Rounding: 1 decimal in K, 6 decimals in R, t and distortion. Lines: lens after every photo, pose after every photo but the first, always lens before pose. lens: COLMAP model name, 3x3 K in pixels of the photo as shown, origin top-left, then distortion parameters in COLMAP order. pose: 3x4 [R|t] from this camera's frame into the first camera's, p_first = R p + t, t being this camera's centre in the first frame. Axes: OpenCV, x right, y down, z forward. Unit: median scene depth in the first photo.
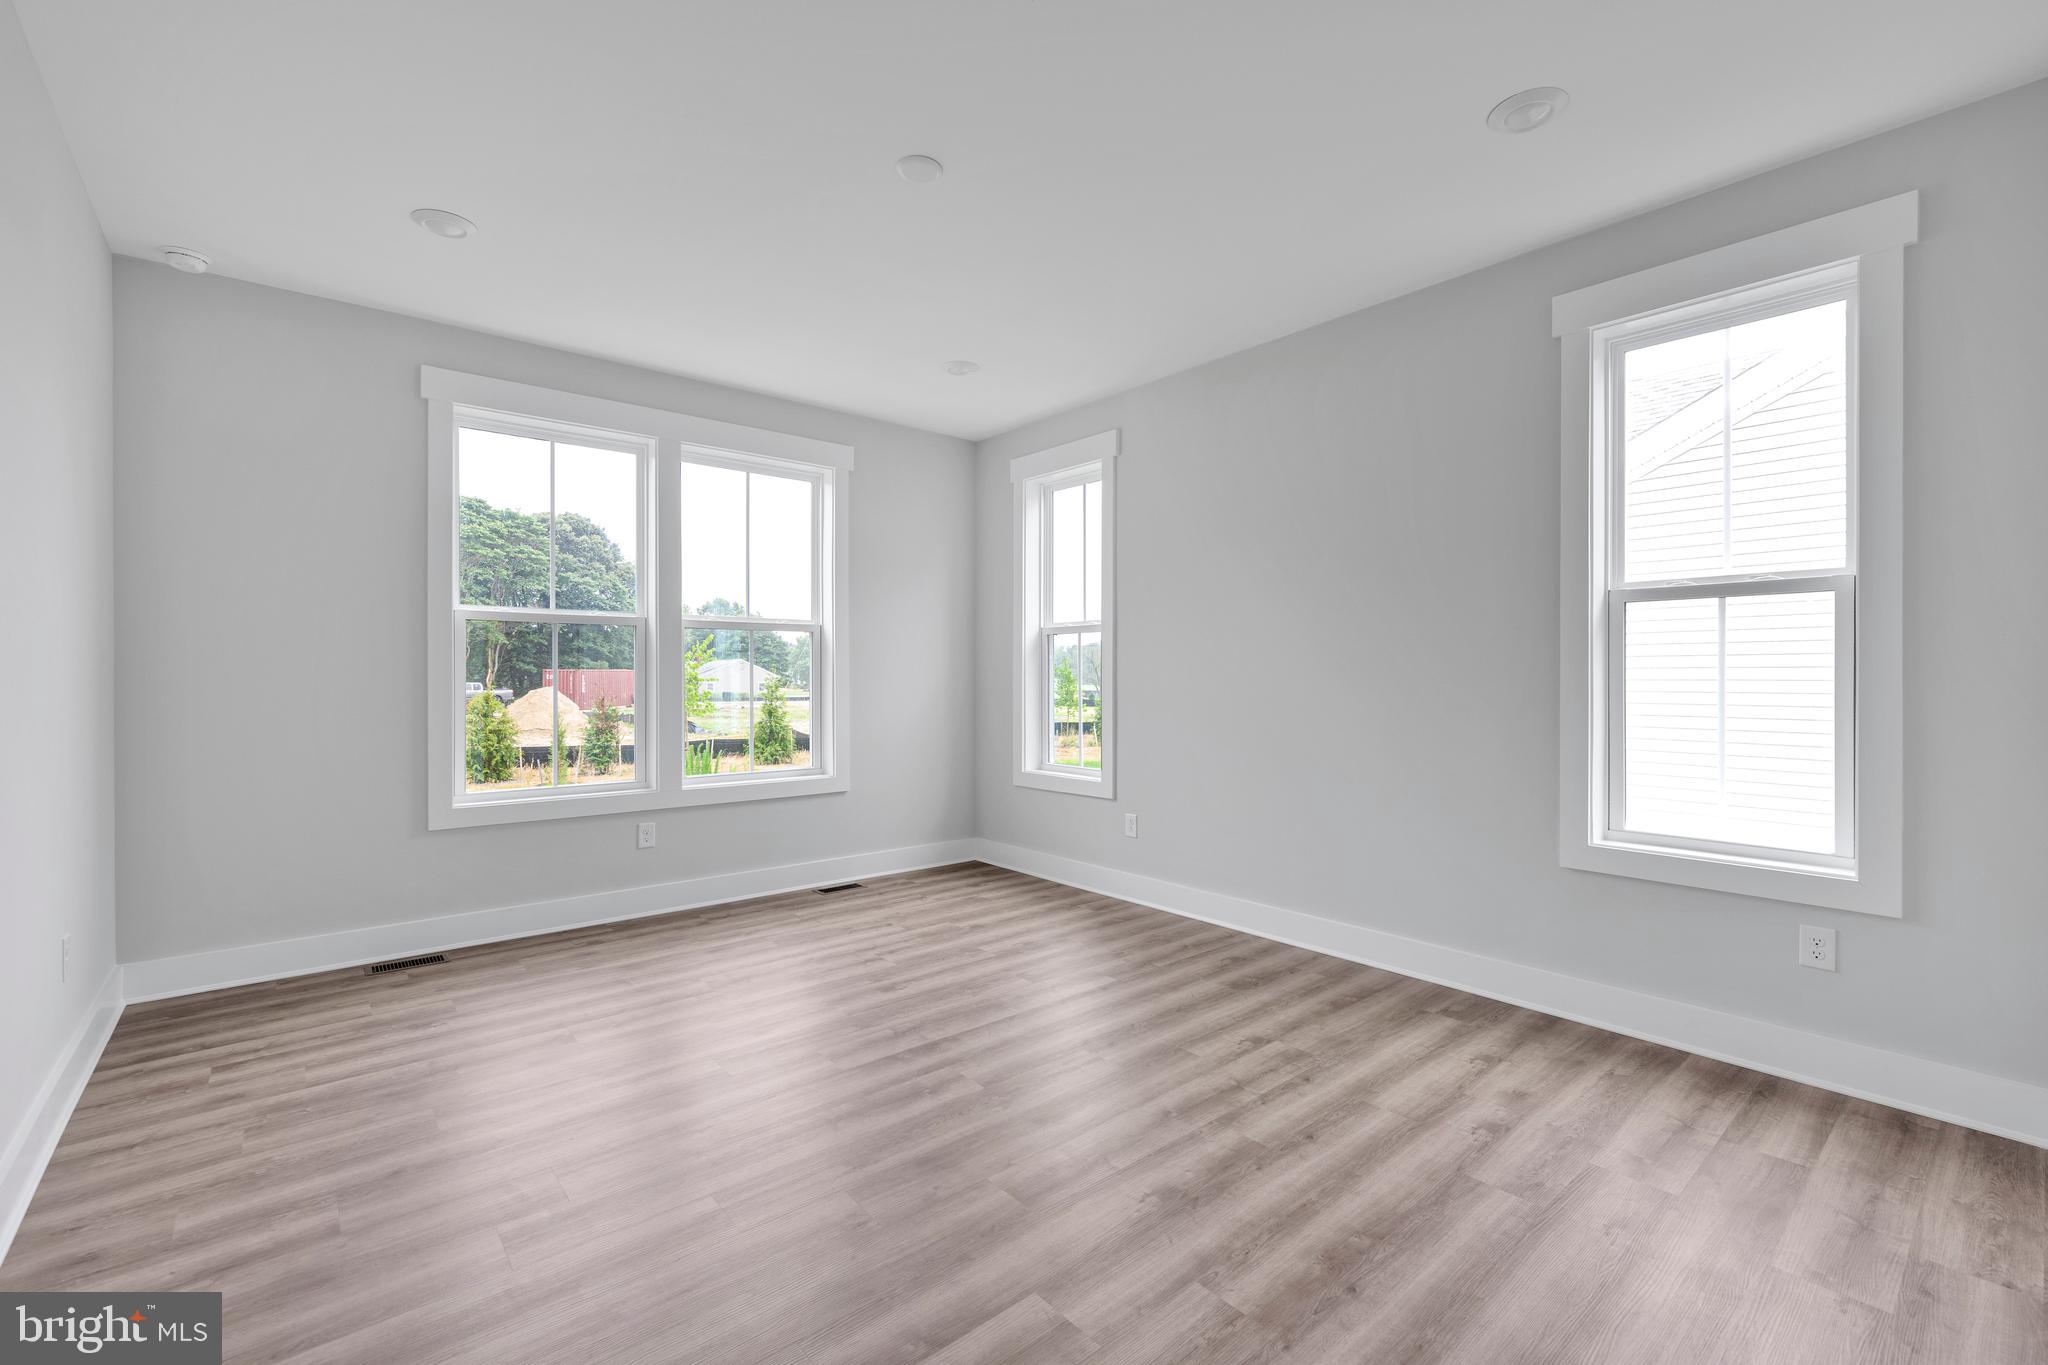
lens RADIAL K [[899.6, 0, 1013.9], [0, 899.6, 677.0], [0, 0, 1]] dist [-0.006287, -0.000469]
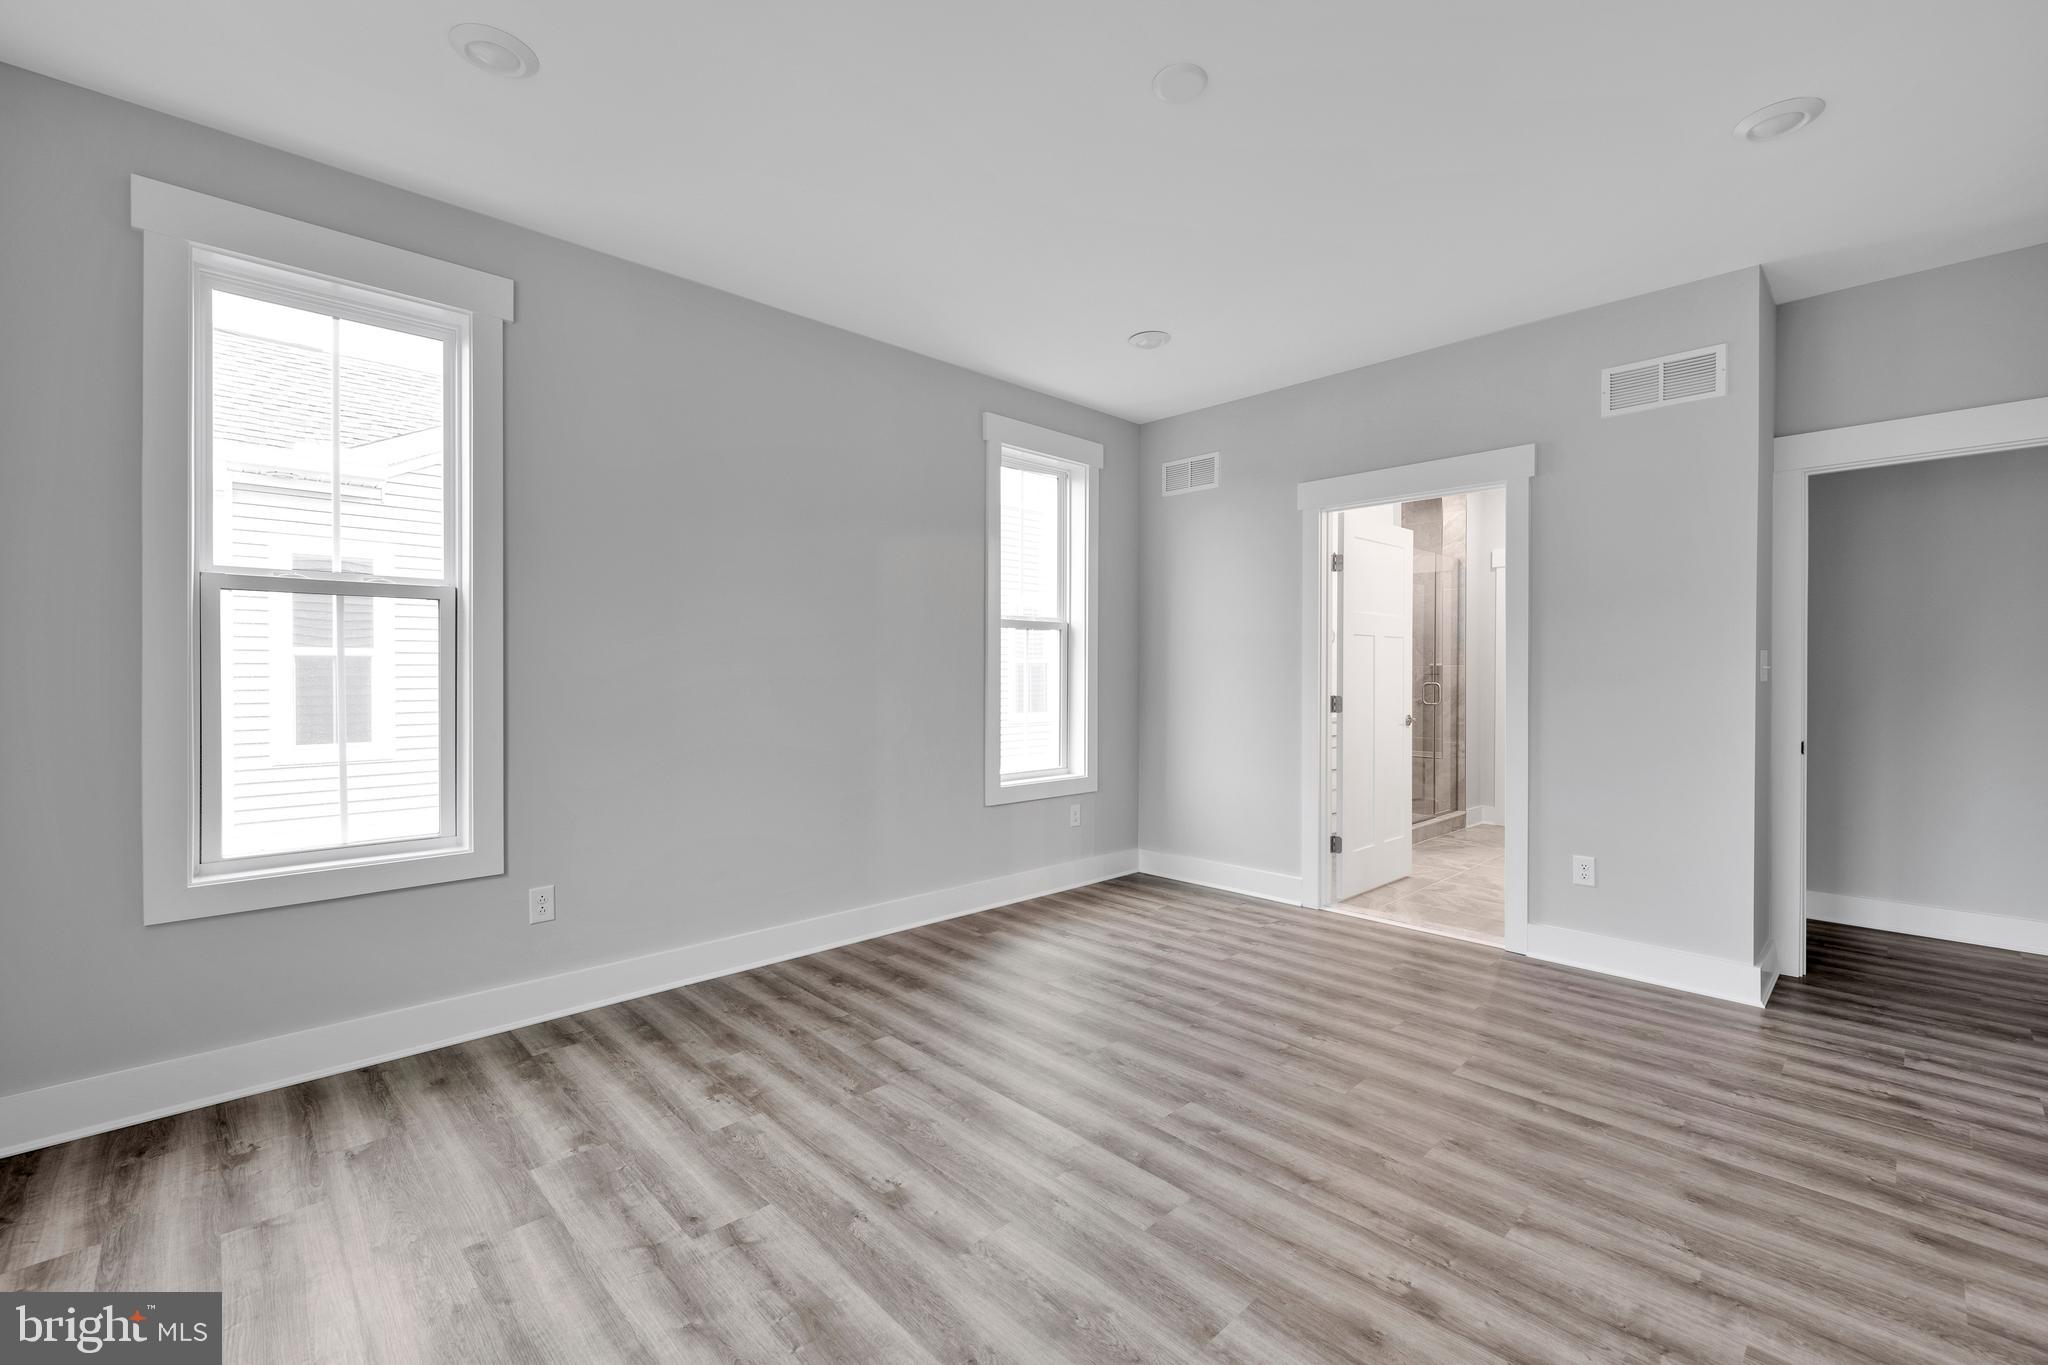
lens RADIAL K [[899.6, 0, 1015.0], [0, 899.6, 689.0], [0, 0, 1]] dist [-0.006287, -0.000469]
pose [[-0.095595, -0.017494, 0.995267, -0.642788], [0.005055, 0.999824, 0.018059, 0.000622], [-0.995407, 0.006758, -0.095490, 0.857251]]
